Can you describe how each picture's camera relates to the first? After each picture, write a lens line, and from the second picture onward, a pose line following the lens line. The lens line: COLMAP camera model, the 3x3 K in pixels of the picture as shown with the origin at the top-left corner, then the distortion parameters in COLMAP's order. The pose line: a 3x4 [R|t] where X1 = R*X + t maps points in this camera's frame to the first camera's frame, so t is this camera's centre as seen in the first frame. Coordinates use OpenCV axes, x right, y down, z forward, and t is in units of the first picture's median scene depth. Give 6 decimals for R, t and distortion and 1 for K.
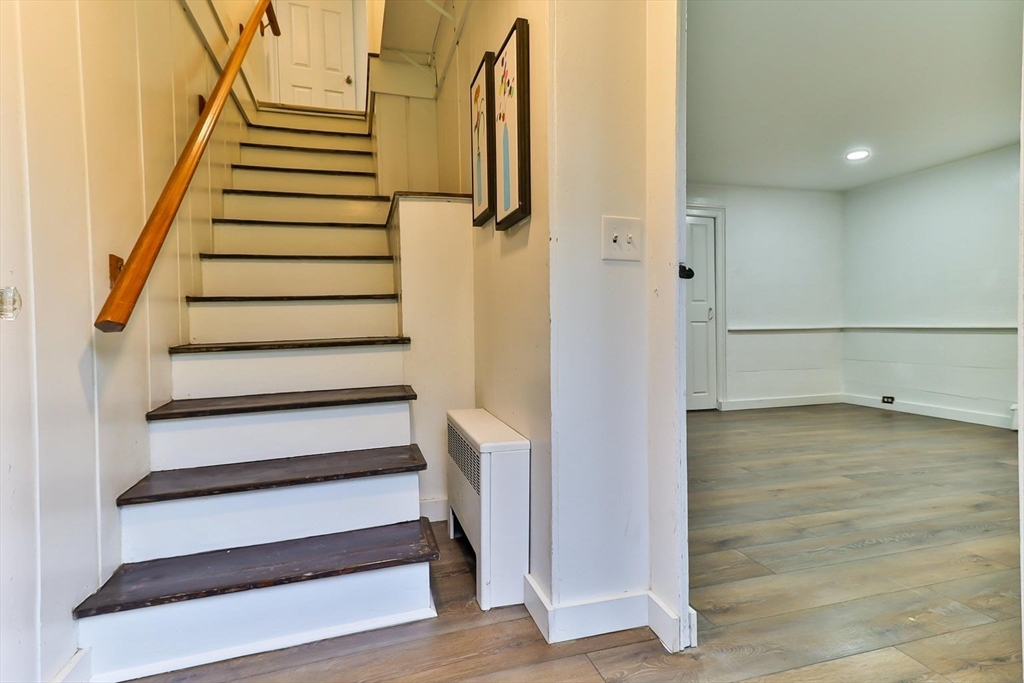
lens RADIAL K [[523.7, 0, 512.0], [0, 523.7, 341.5], [0, 0, 1]] dist [0.020445, 0.000167]
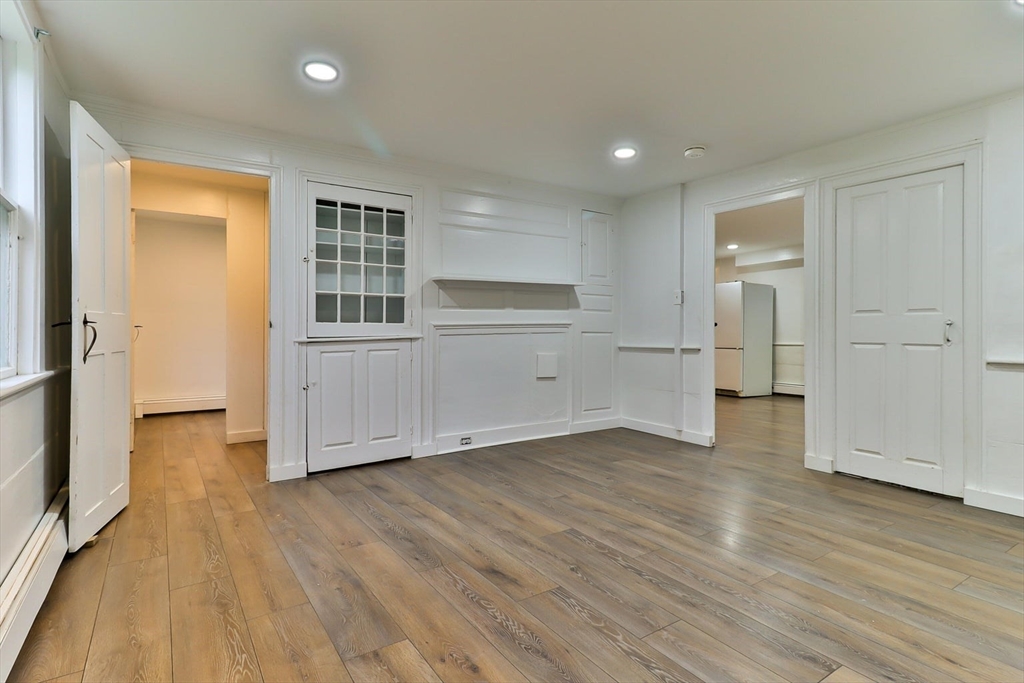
lens RADIAL K [[523.7, 0, 512.0], [0, 523.7, 341.5], [0, 0, 1]] dist [0.020445, 0.000167]
pose [[0.295393, 0.037947, -0.954622, 1.547695], [-0.026187, 0.999157, 0.031614, -0.092598], [0.955017, 0.015660, 0.296137, 0.693932]]
